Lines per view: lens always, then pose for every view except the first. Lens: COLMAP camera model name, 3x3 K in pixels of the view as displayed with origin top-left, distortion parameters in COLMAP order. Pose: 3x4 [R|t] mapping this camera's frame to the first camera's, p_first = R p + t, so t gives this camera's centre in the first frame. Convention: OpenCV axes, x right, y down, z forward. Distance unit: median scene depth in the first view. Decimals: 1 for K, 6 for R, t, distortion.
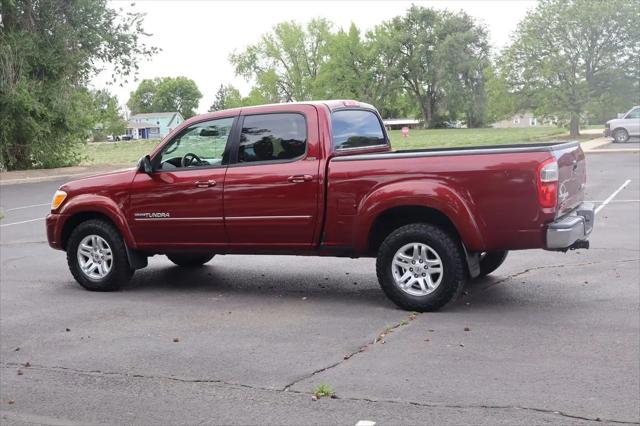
lens RADIAL K [[871.0, 0, 320.6], [0, 871.0, 209.7], [0, 0, 1]] dist [0.004045, 0.000000]
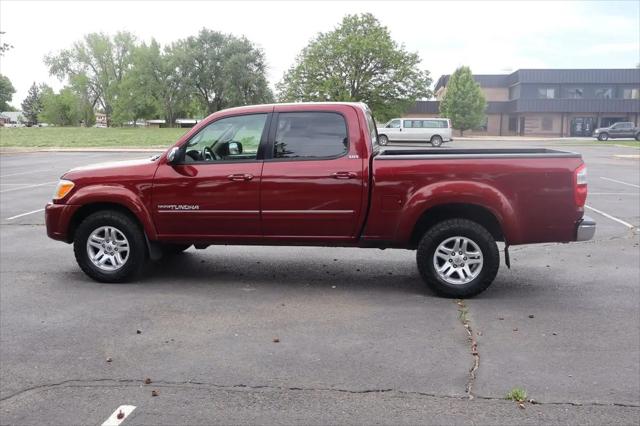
lens RADIAL K [[675.7, 0, 331.8], [0, 675.7, 207.8], [0, 0, 1]] dist [-0.010276, 0.000000]
pose [[0.949458, 0.007902, 0.313795, -0.253796], [-0.015360, 0.999655, 0.021302, -0.011619], [-0.313519, -0.025045, 0.949252, 0.195299]]
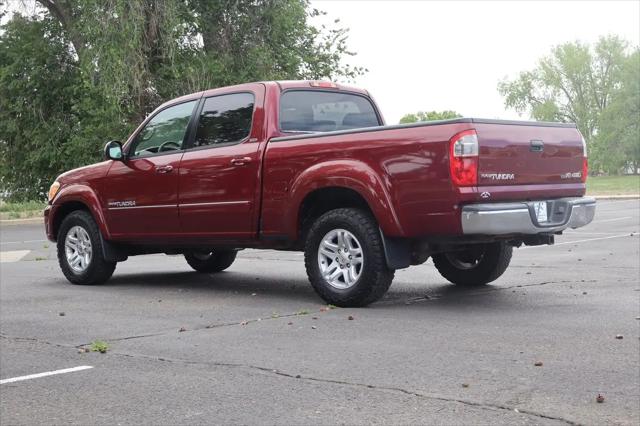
lens RADIAL K [[1034.1, 0, 315.9], [0, 1034.1, 215.7], [0, 0, 1]] dist [0.011594, 0.000000]
pose [[0.954538, 0.020069, -0.297414, 0.329337], [-0.036064, 0.998177, -0.048392, 0.062677], [0.295900, 0.056918, 0.953522, -0.021494]]
